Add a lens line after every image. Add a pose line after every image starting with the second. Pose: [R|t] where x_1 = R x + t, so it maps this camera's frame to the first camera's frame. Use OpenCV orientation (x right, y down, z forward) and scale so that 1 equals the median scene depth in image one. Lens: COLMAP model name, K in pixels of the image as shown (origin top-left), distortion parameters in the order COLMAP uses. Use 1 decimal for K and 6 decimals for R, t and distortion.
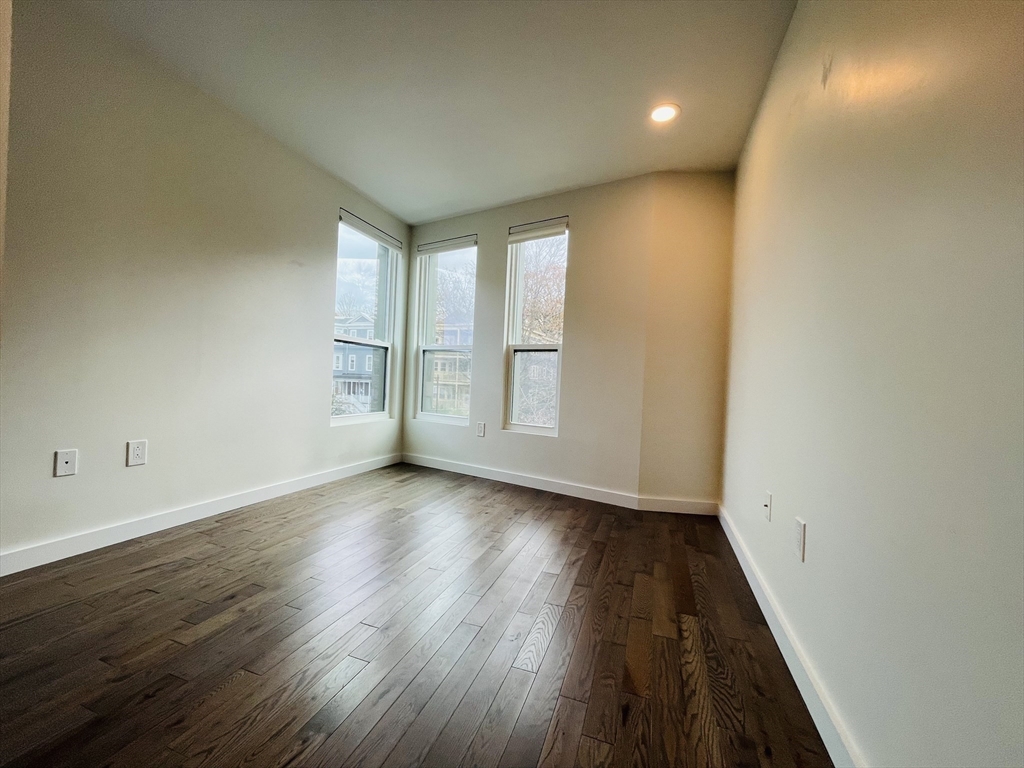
lens RADIAL K [[412.0, 0, 507.1], [0, 412.0, 383.4], [0, 0, 1]] dist [-0.000308, -0.000154]
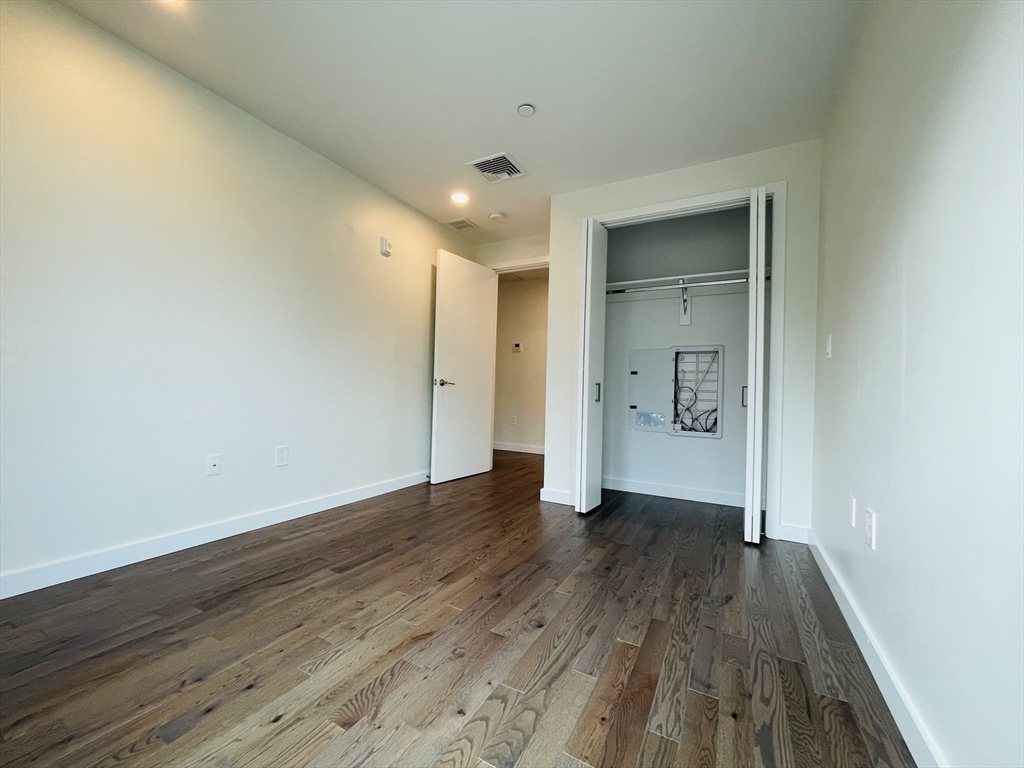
lens RADIAL K [[412.0, 0, 507.1], [0, 412.0, 383.4], [0, 0, 1]] dist [-0.000308, -0.000154]
pose [[-0.984536, -0.071138, 0.160085, -0.418735], [-0.071752, 0.997421, 0.001946, -0.029448], [-0.159811, -0.009571, -0.987101, 1.851853]]
